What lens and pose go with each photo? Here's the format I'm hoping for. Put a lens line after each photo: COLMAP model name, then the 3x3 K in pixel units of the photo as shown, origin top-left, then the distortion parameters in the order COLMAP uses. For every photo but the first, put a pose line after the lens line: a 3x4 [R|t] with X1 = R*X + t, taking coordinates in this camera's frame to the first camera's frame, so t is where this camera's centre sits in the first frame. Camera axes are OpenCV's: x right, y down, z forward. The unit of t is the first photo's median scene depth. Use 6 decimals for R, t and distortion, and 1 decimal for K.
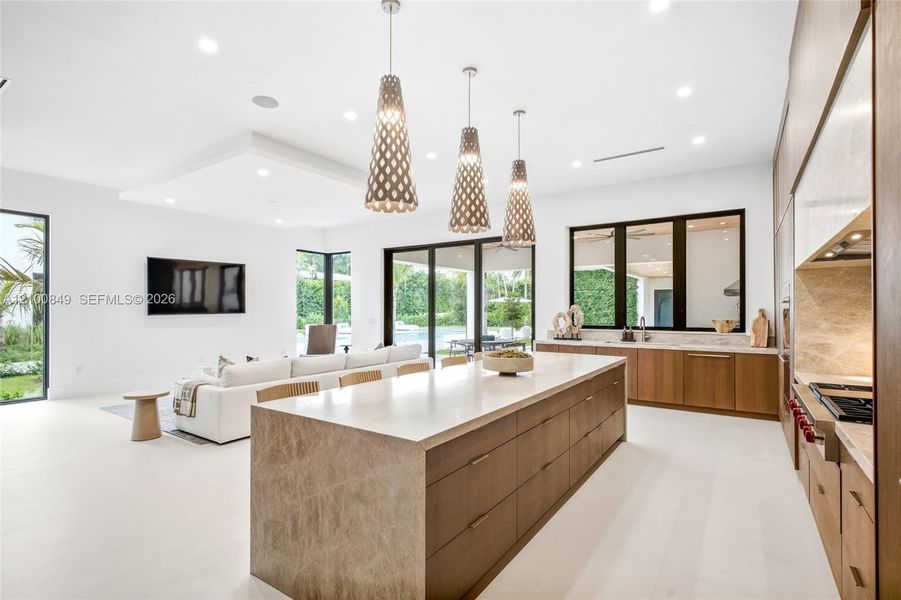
lens RADIAL K [[432.9, 0, 443.5], [0, 432.9, 310.5], [0, 0, 1]] dist [-0.001401, 0.002651]
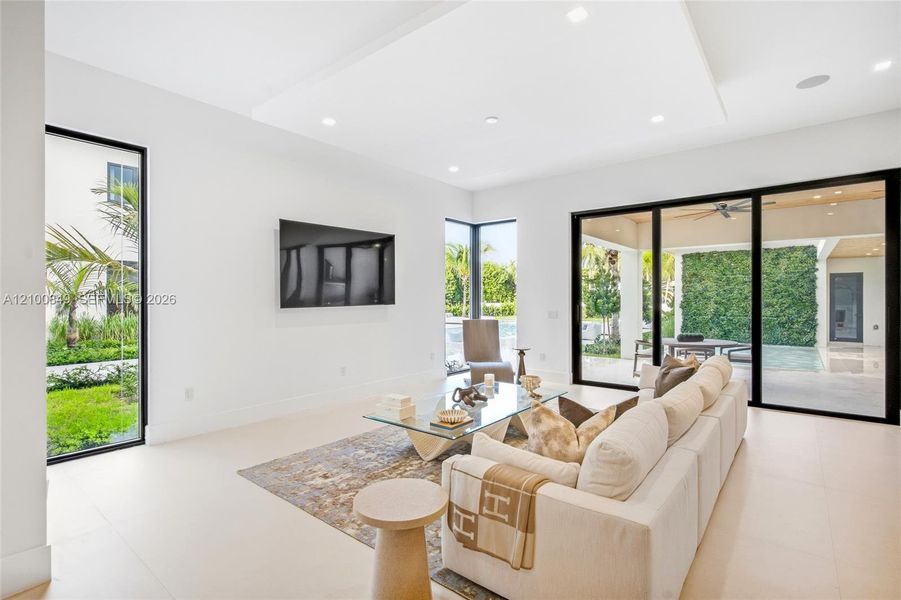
lens RADIAL K [[432.9, 0, 447.8], [0, 432.9, 302.4], [0, 0, 1]] dist [-0.001401, 0.002651]
pose [[0.996584, -0.001883, -0.082566, -0.422508], [0.002300, 0.999985, 0.004951, 0.000016], [0.082555, -0.005124, 0.996573, 0.409856]]
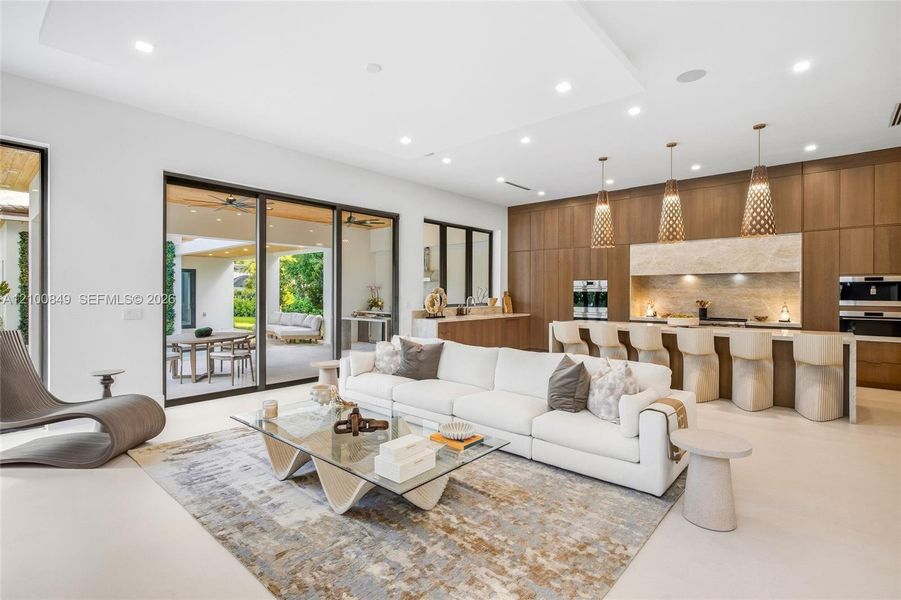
lens RADIAL K [[432.9, 0, 453.4], [0, 432.9, 300.9], [0, 0, 1]] dist [-0.001401, 0.002651]
pose [[0.109025, -0.020943, 0.993818, -0.890309], [-0.000824, 0.999776, 0.021159, -0.001490], [-0.994039, -0.003126, 0.108984, 0.882484]]
